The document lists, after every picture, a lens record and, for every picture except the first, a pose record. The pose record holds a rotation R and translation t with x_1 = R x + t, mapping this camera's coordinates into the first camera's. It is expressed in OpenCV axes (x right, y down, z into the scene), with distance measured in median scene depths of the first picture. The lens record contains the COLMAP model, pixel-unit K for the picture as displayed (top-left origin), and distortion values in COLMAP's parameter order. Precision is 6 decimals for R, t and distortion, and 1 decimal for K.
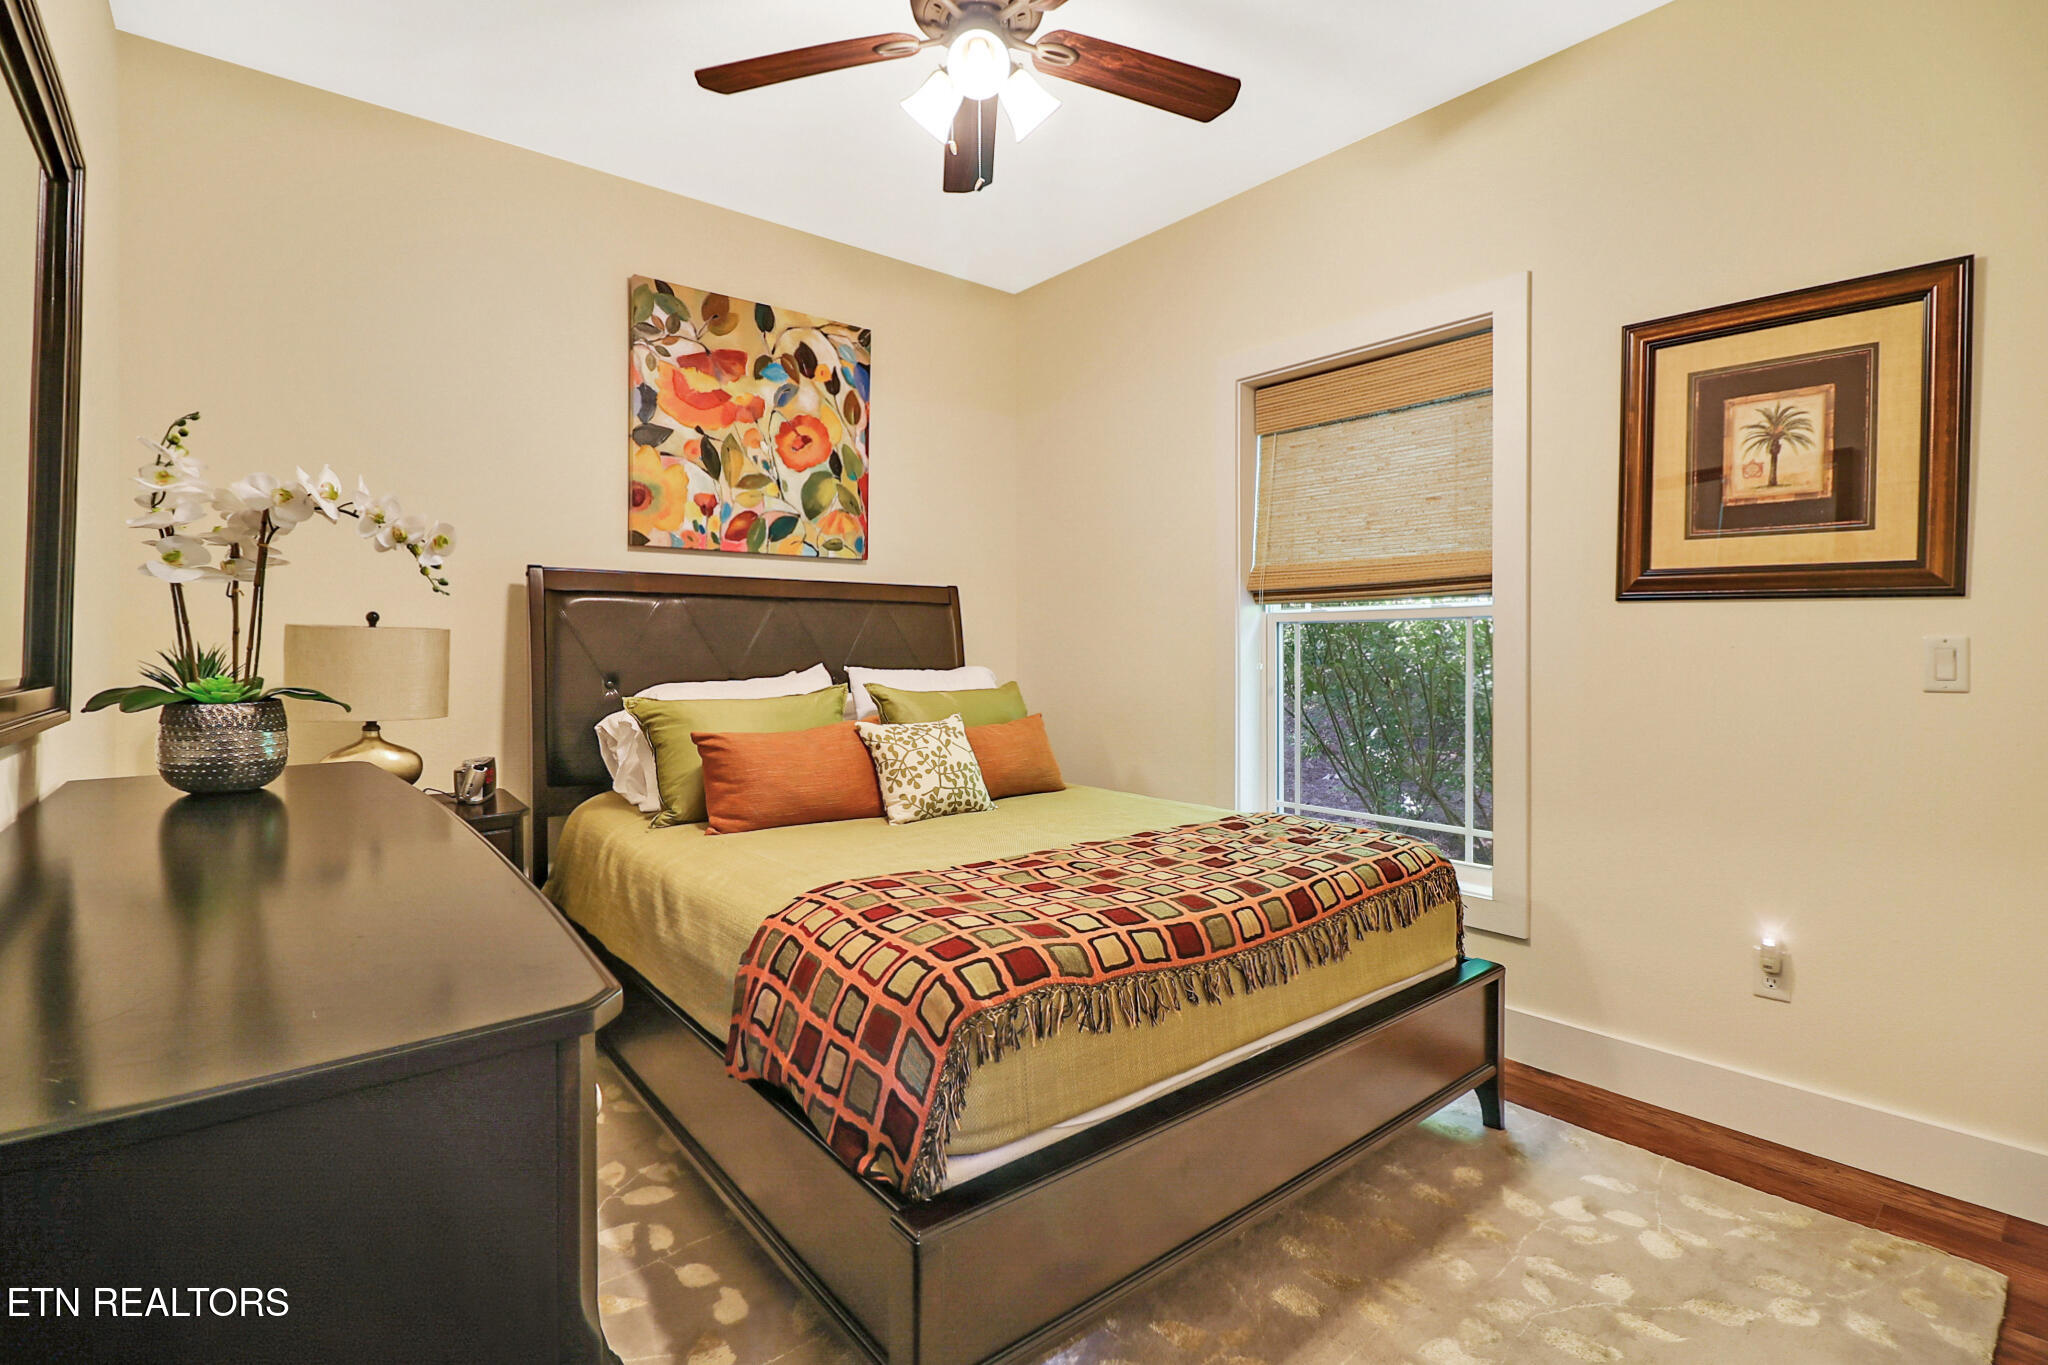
lens RADIAL K [[937.5, 0, 1011.0], [0, 937.5, 684.7], [0, 0, 1]] dist [-0.012344, -0.001737]
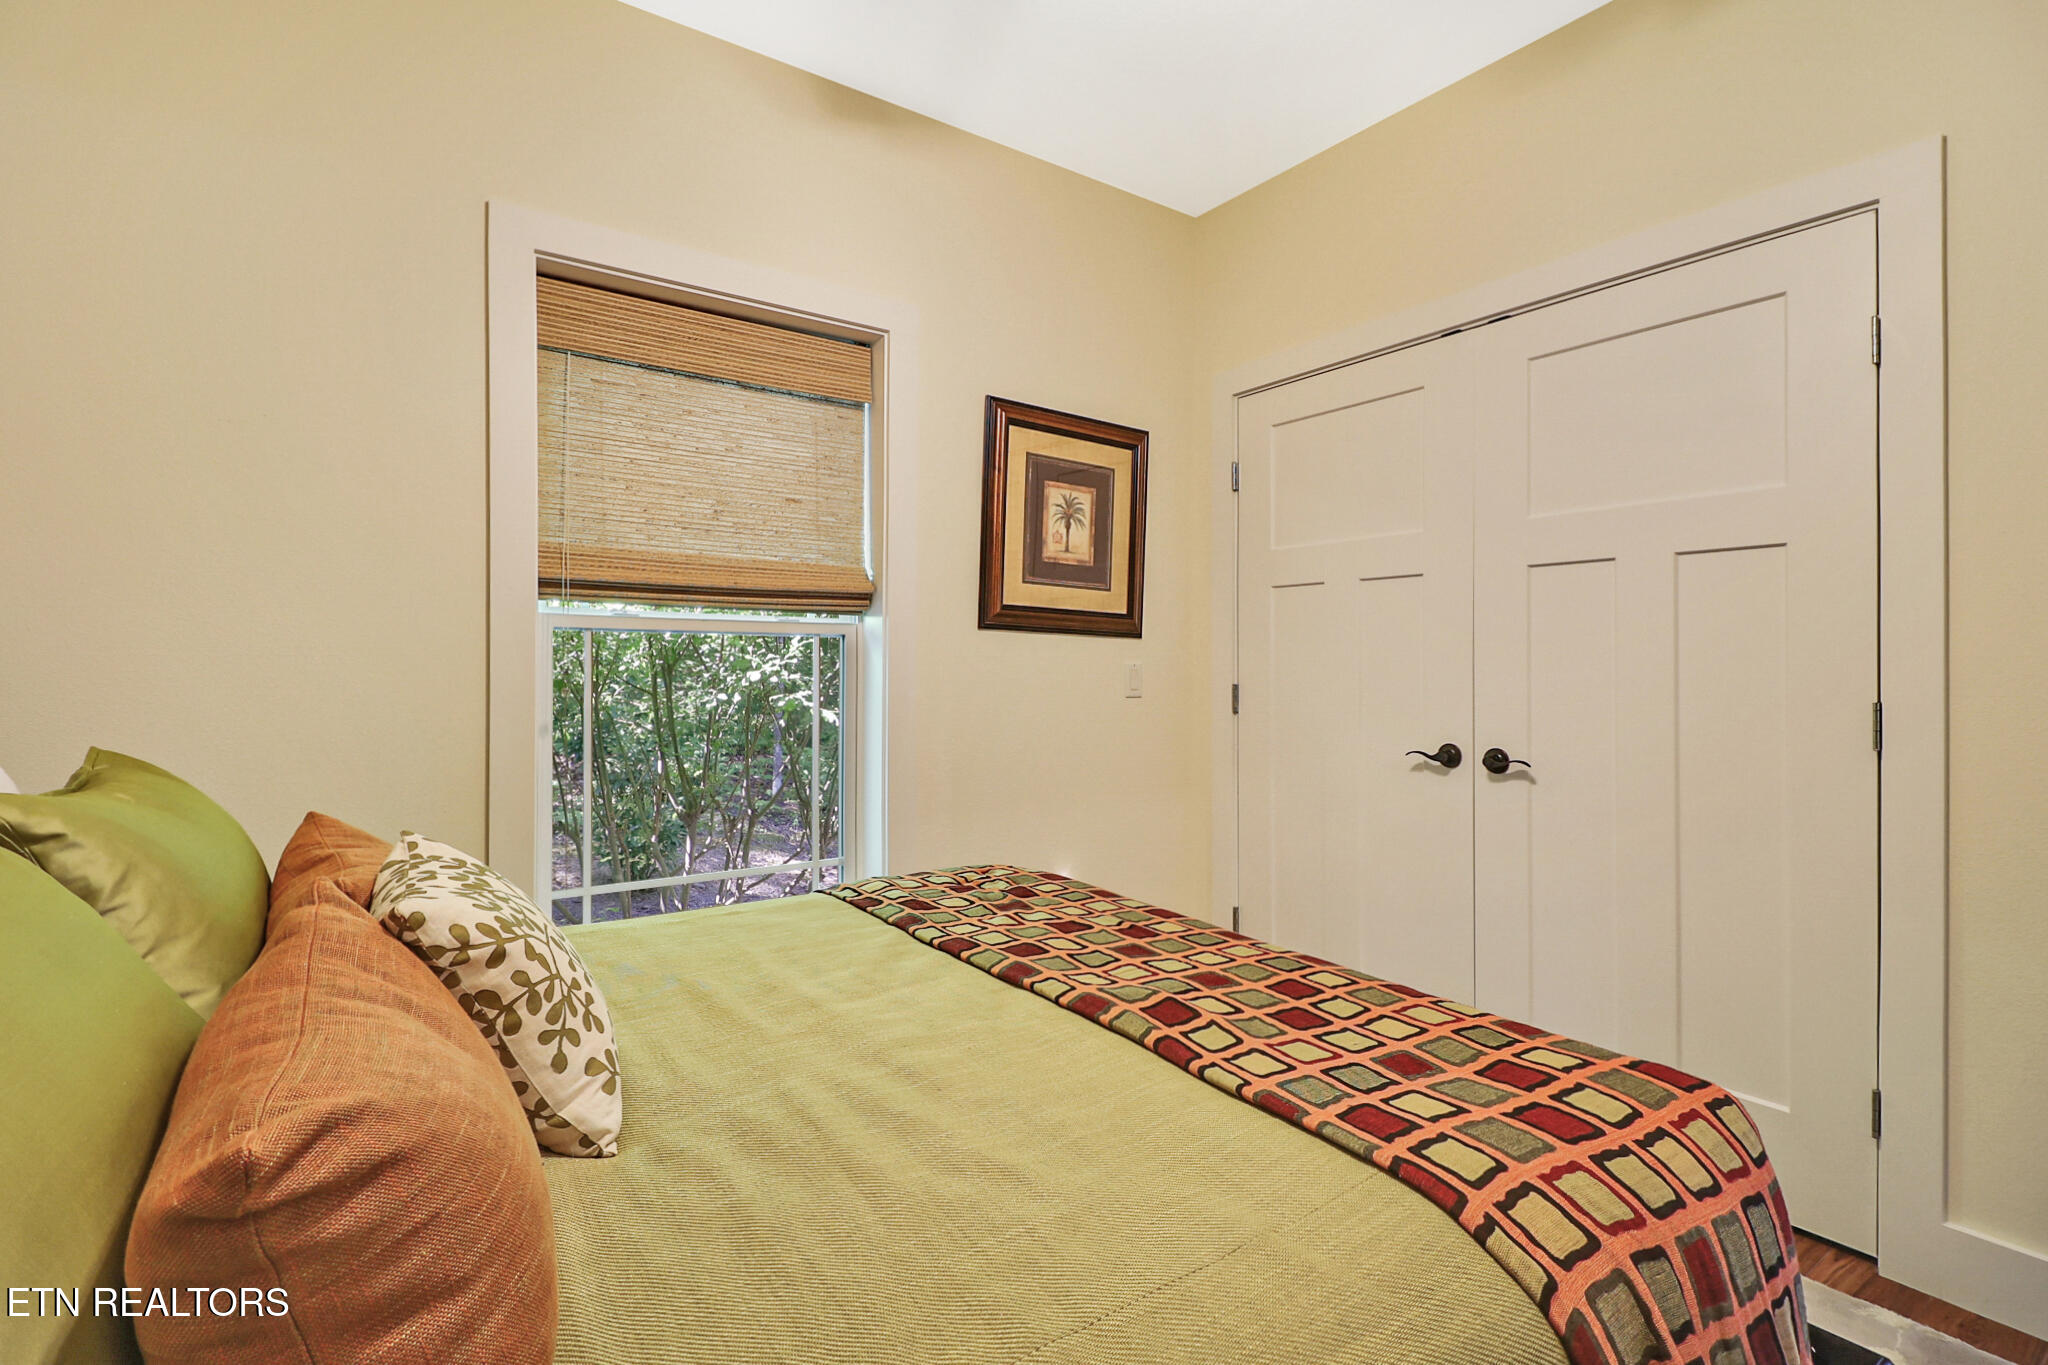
lens RADIAL K [[937.5, 0, 1011.4], [0, 937.5, 670.7], [0, 0, 1]] dist [-0.012344, -0.001737]
pose [[0.092503, -0.003053, 0.995708, -0.528204], [0.028724, 0.999587, 0.000397, -0.037966], [-0.995298, 0.028564, 0.092552, 0.889664]]
